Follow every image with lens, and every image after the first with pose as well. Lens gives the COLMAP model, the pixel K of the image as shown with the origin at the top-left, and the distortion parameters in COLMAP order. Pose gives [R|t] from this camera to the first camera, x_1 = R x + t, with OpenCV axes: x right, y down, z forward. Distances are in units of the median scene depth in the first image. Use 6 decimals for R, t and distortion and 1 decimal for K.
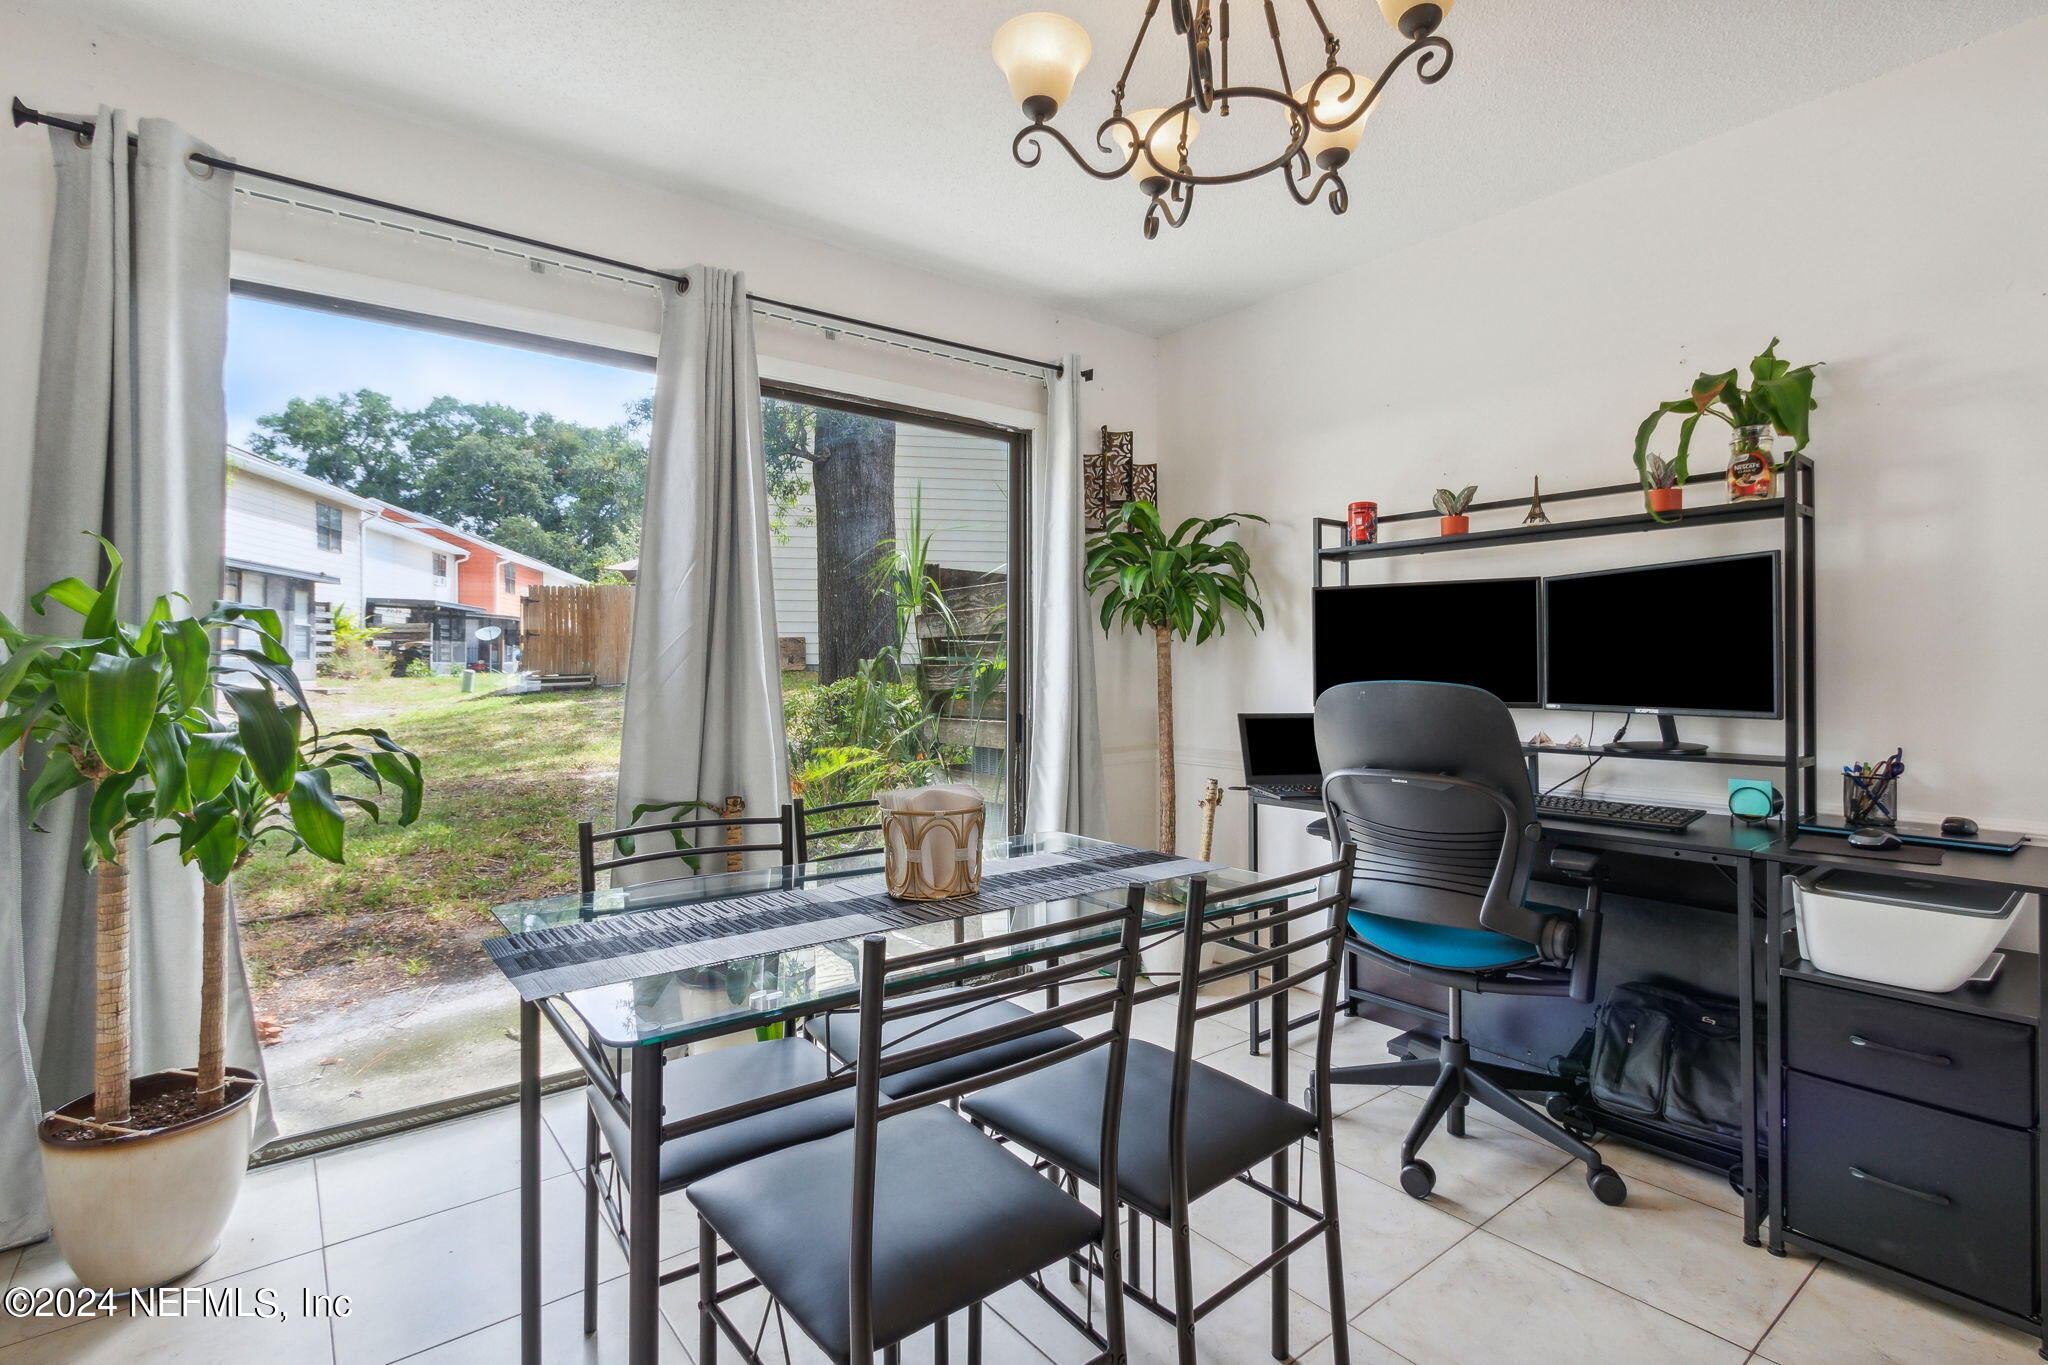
lens RADIAL K [[950.7, 0, 1025.2], [0, 950.7, 691.7], [0, 0, 1]] dist [0.003059, -0.000155]
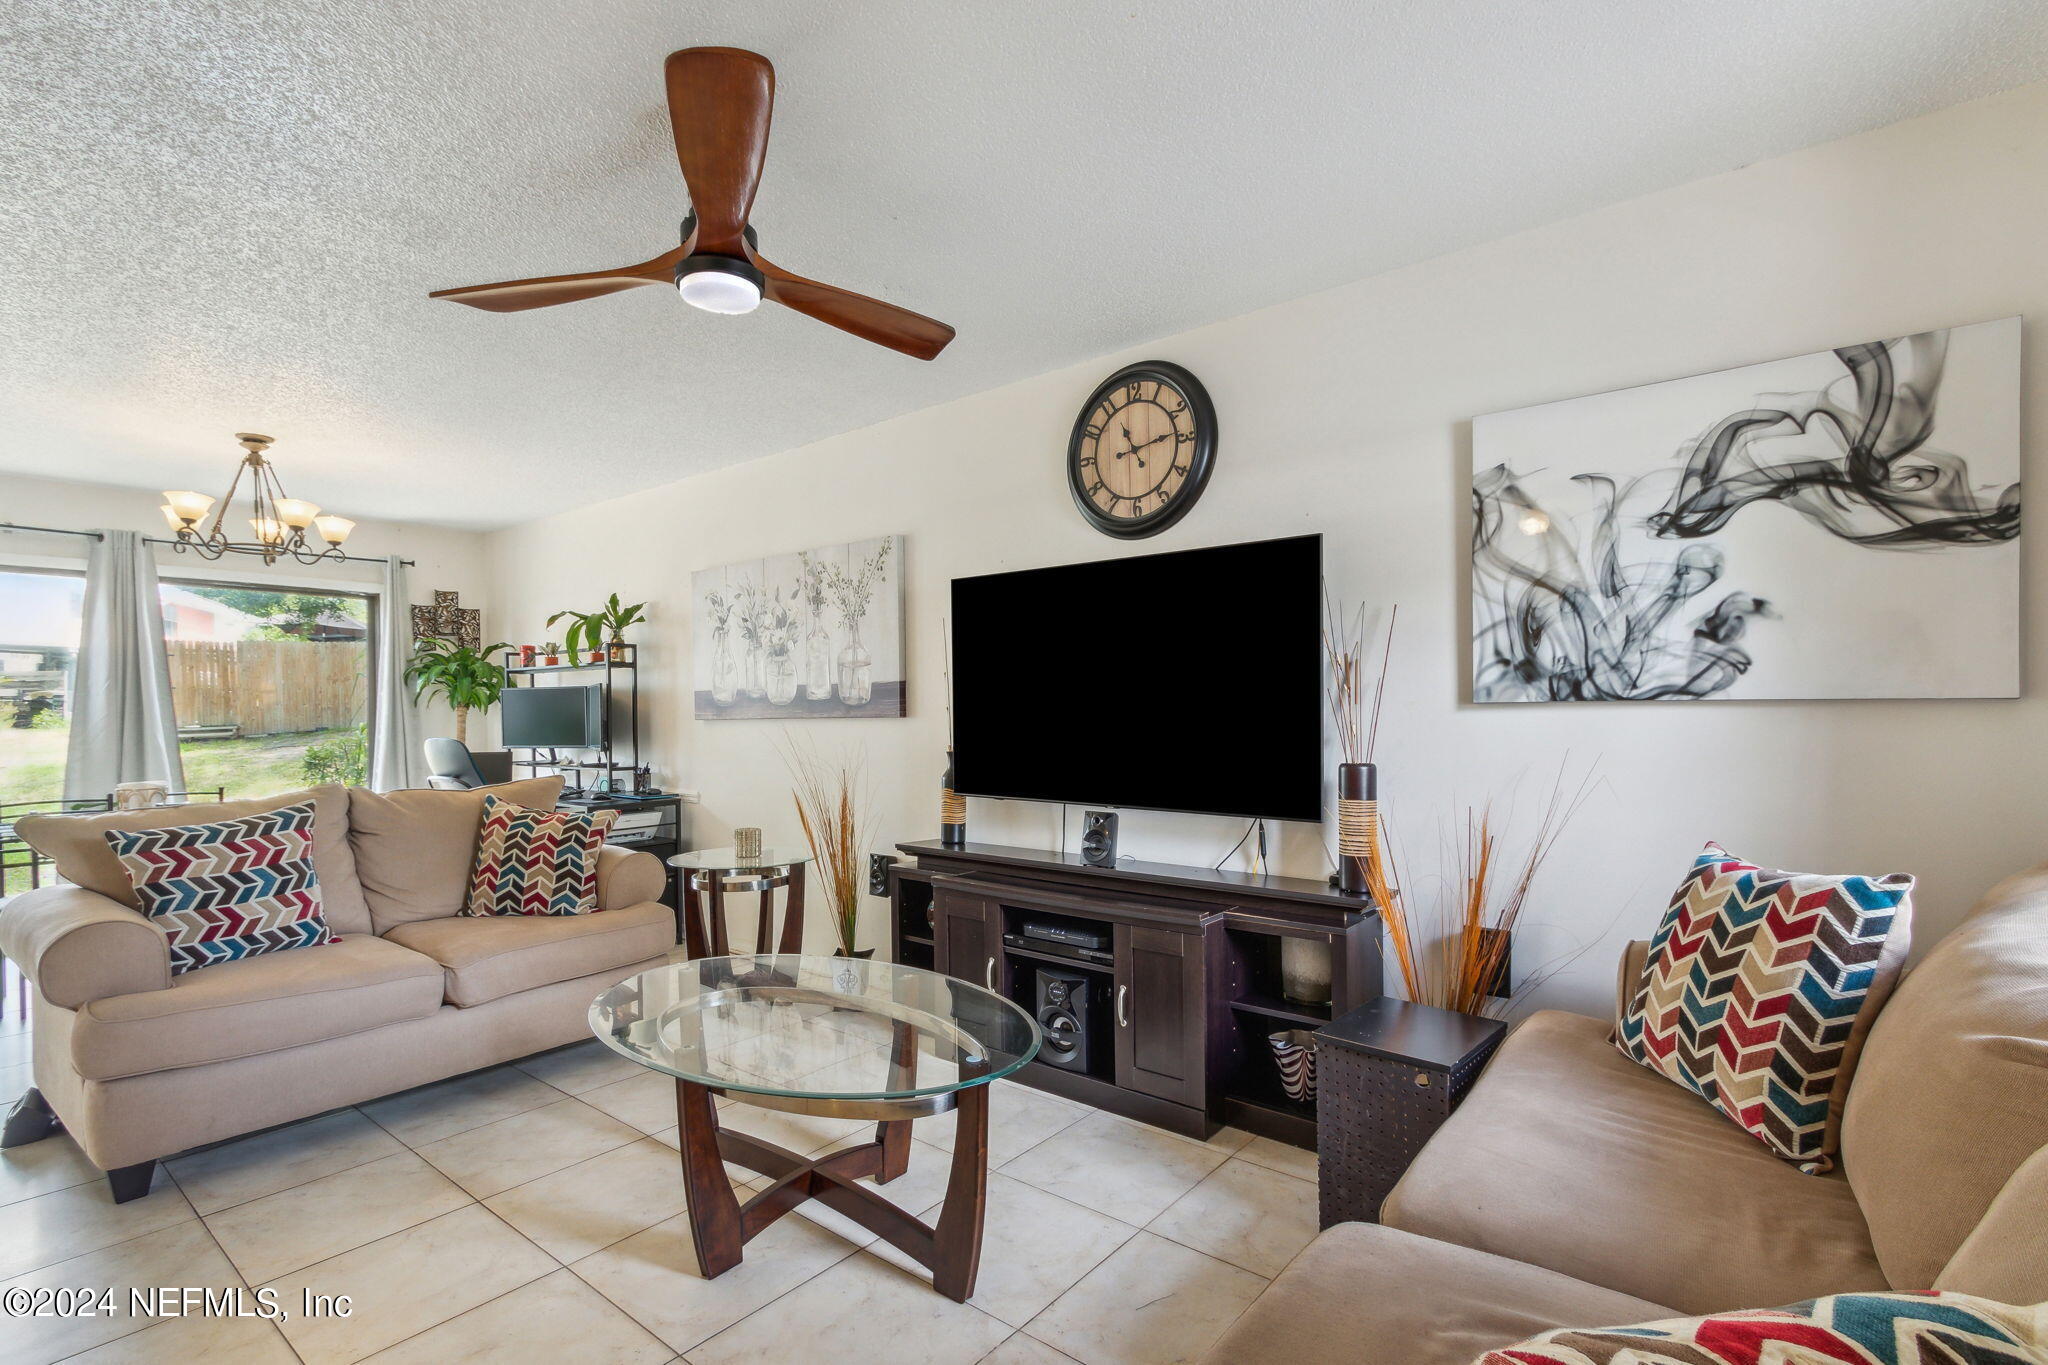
lens RADIAL K [[960.2, 0, 1017.8], [0, 960.2, 724.2], [0, 0, 1]] dist [0.001025, 0.000750]
pose [[0.978914, -0.012098, 0.203916, 1.169841], [0.013460, 0.999895, -0.005296, -0.008765], [-0.203831, 0.007929, 0.978974, -1.424707]]
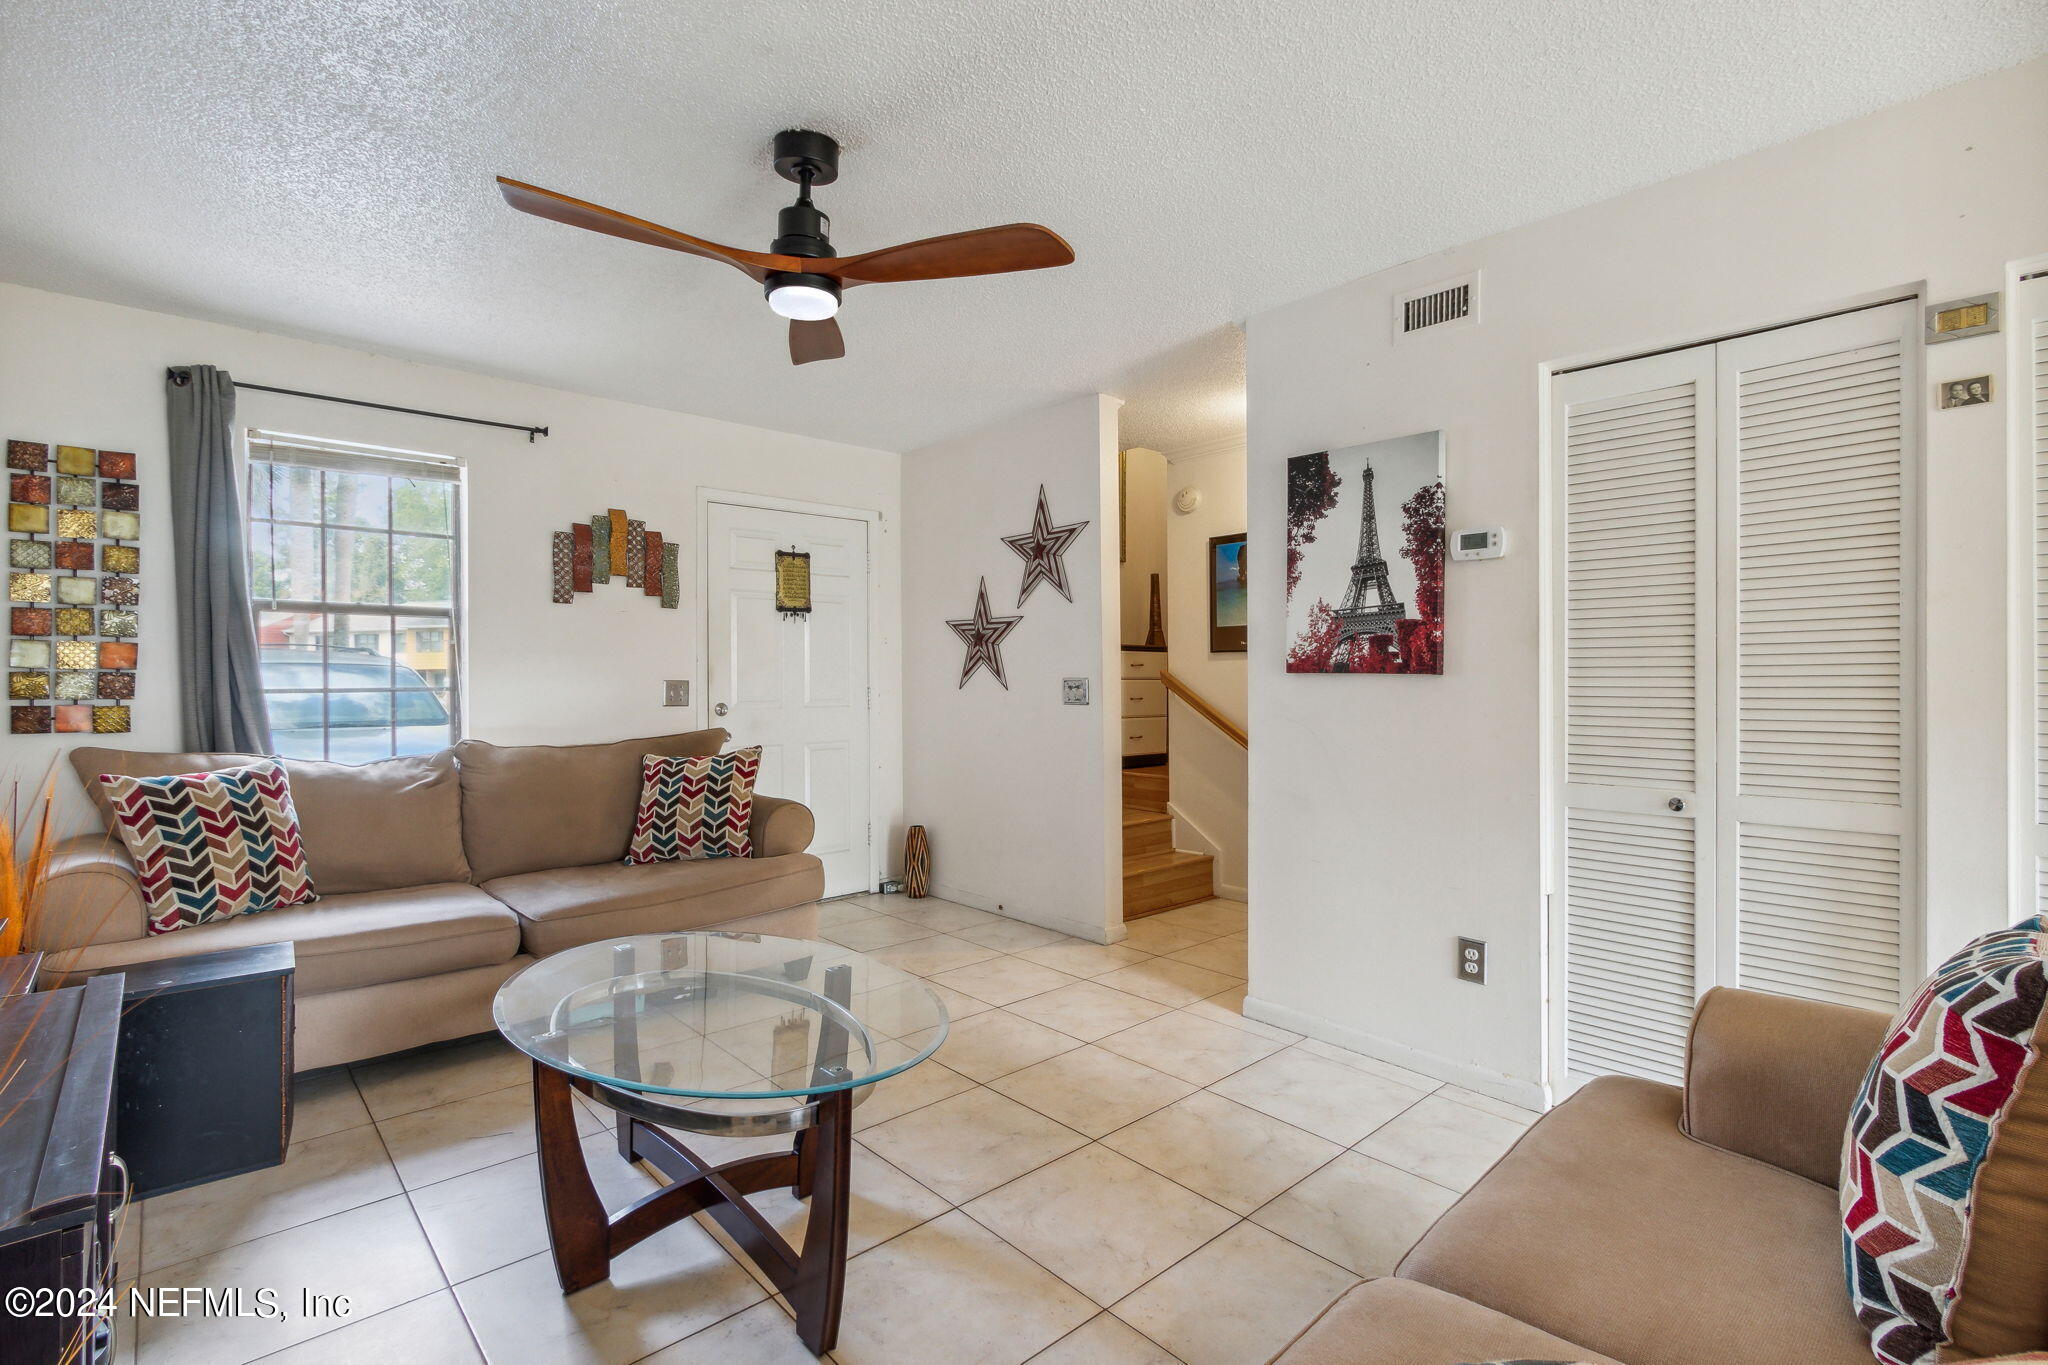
lens RADIAL K [[946.2, 0, 1017.9], [0, 946.2, 677.5], [0, 0, 1]] dist [-0.000065, -0.000055]
pose [[-0.998234, 0.001155, -0.059401, 0.945633], [-0.000515, 0.999605, 0.028099, -0.045636], [0.059410, 0.028080, -0.997839, 0.321623]]
